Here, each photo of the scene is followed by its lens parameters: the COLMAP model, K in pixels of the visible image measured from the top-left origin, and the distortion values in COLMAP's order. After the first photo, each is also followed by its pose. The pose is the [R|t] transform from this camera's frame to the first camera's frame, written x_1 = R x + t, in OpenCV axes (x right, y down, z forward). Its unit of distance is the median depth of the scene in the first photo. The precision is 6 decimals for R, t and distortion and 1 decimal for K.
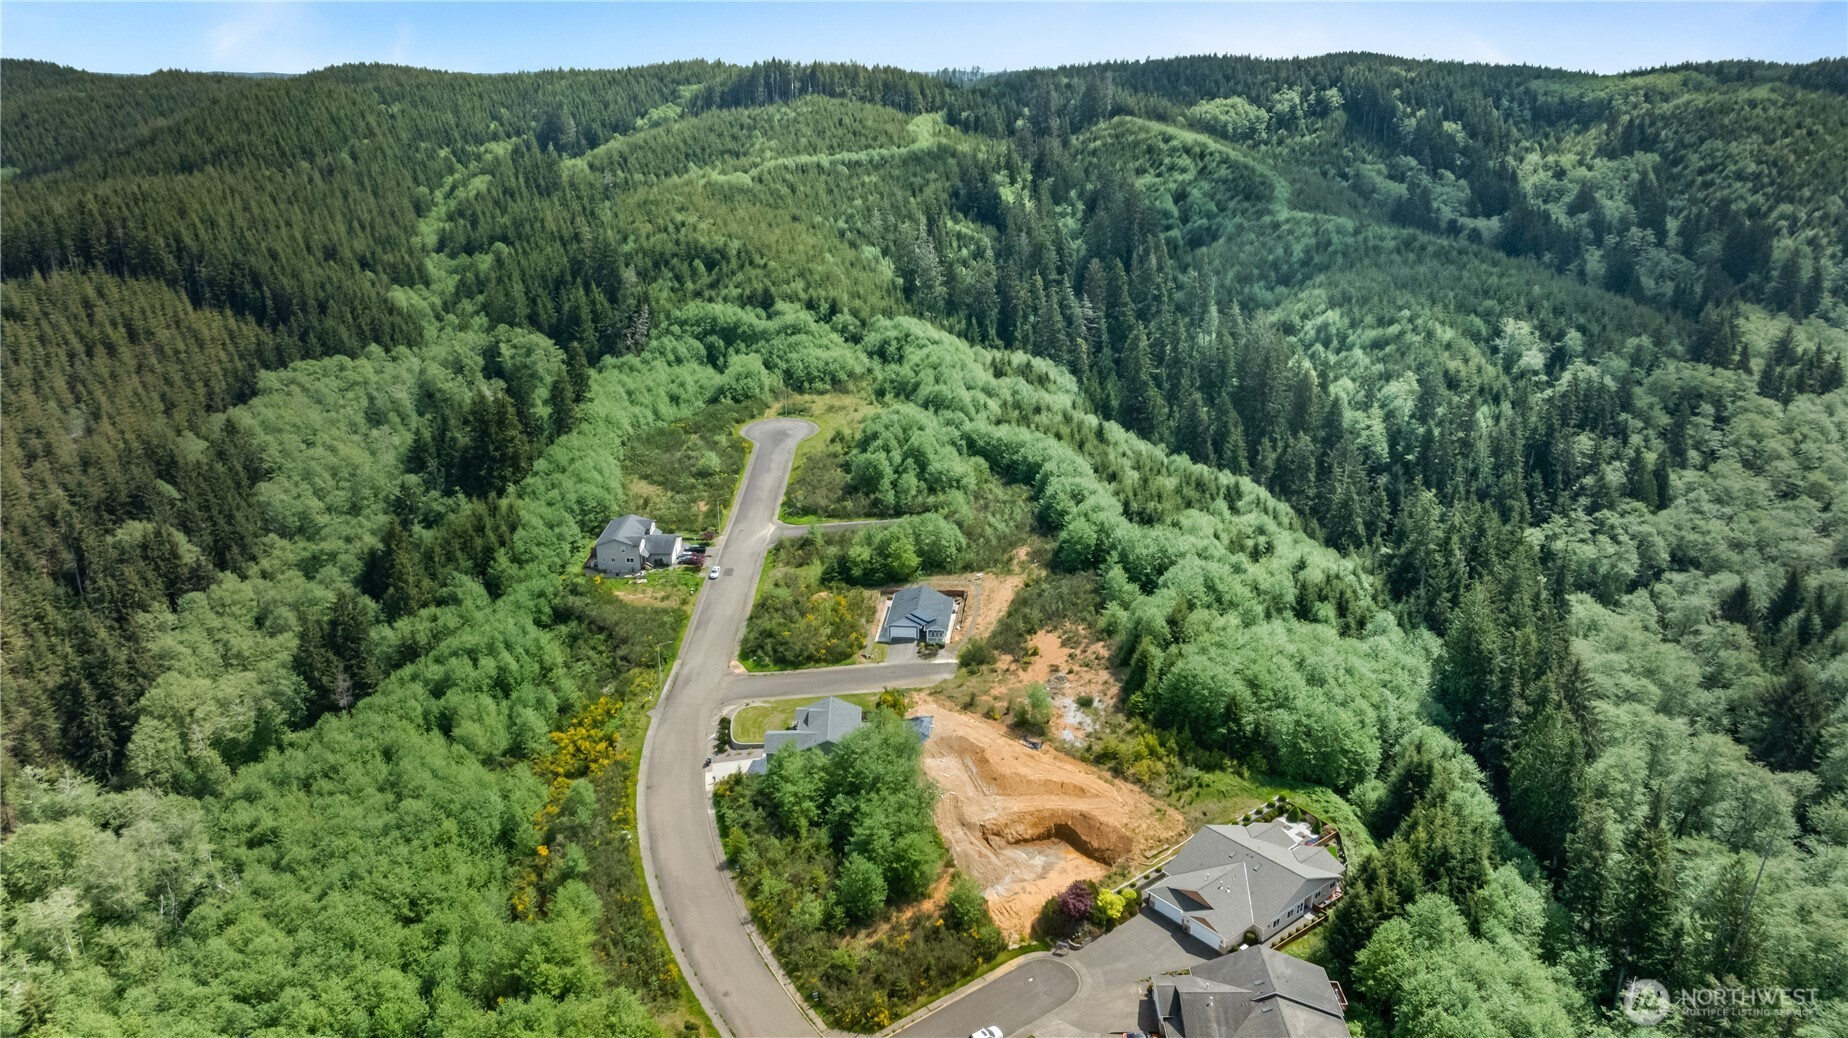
lens RADIAL K [[1298.9, 0, 928.2], [0, 1298.9, 518.0], [0, 0, 1]] dist [-0.051930, 0.056132]
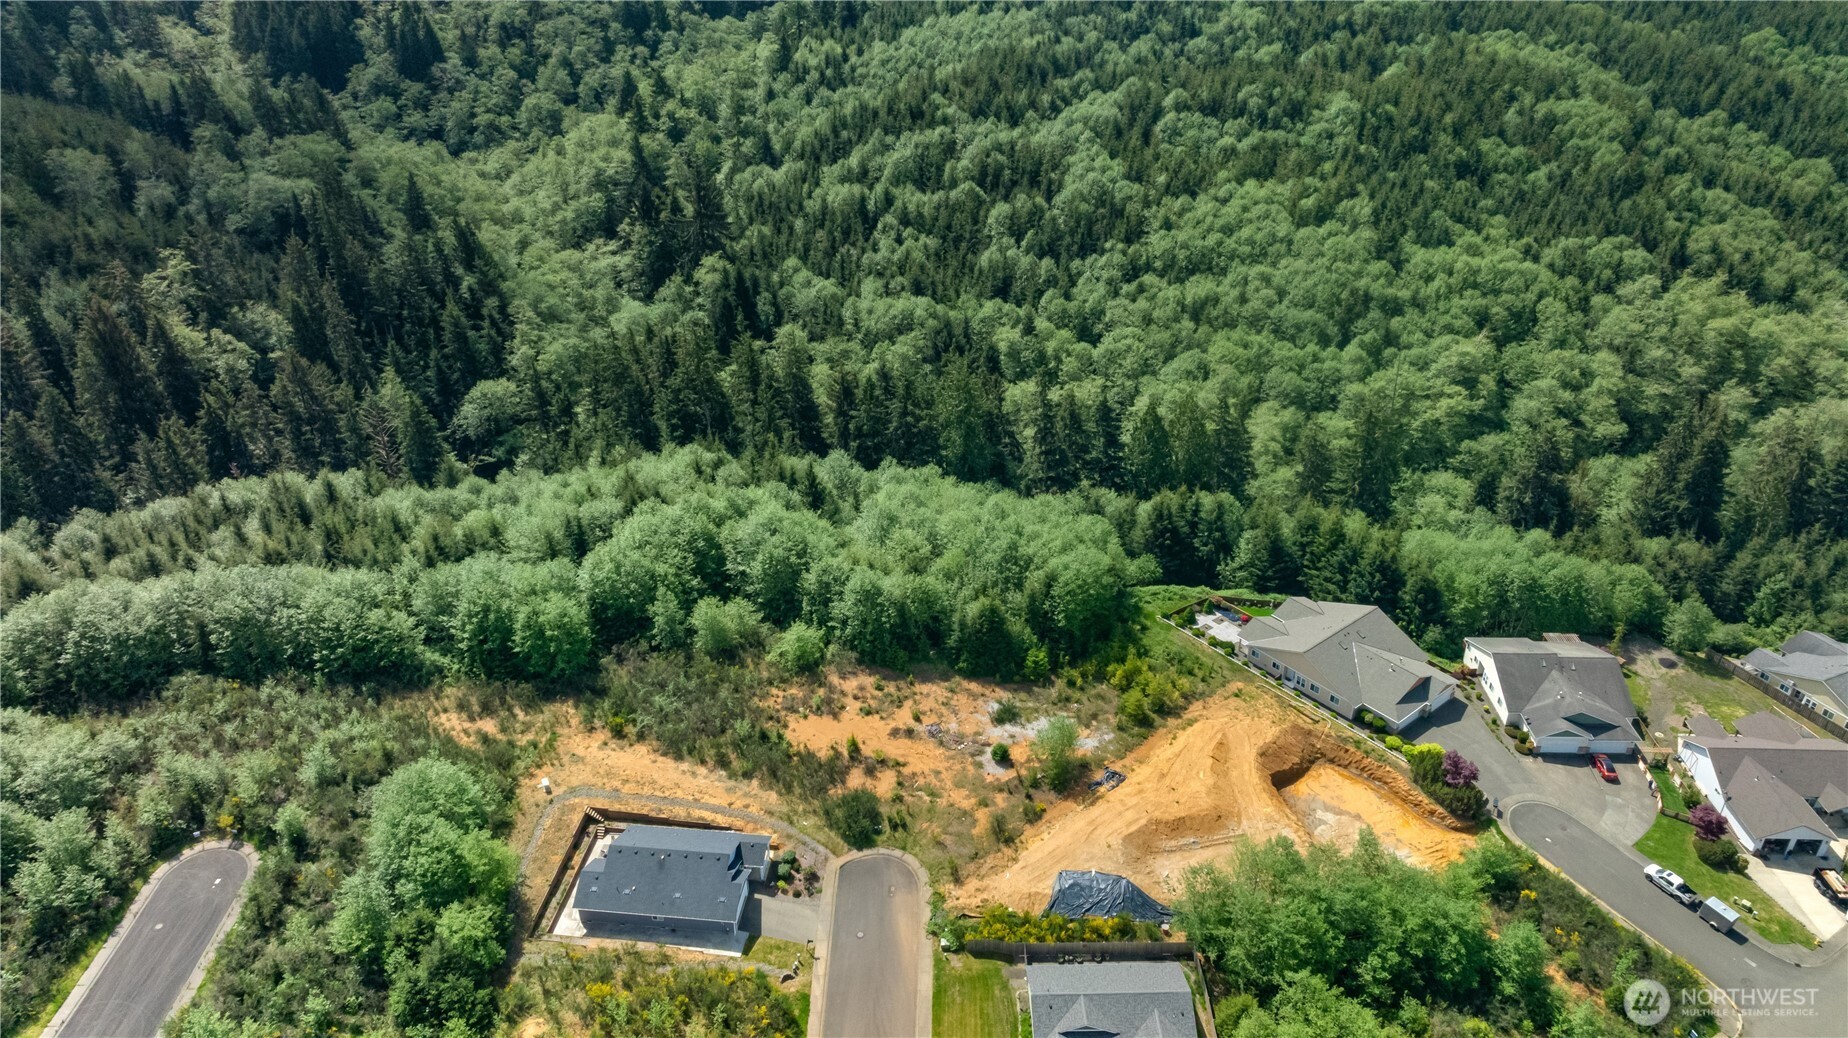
lens RADIAL K [[1298.9, 0, 923.9], [0, 1298.9, 515.0], [0, 0, 1]] dist [-0.051930, 0.056132]
pose [[0.017323, -0.501871, 0.864769, -0.442846], [0.328157, 0.819843, 0.469224, -0.299458], [-0.944464, 0.275652, 0.178895, 0.871686]]
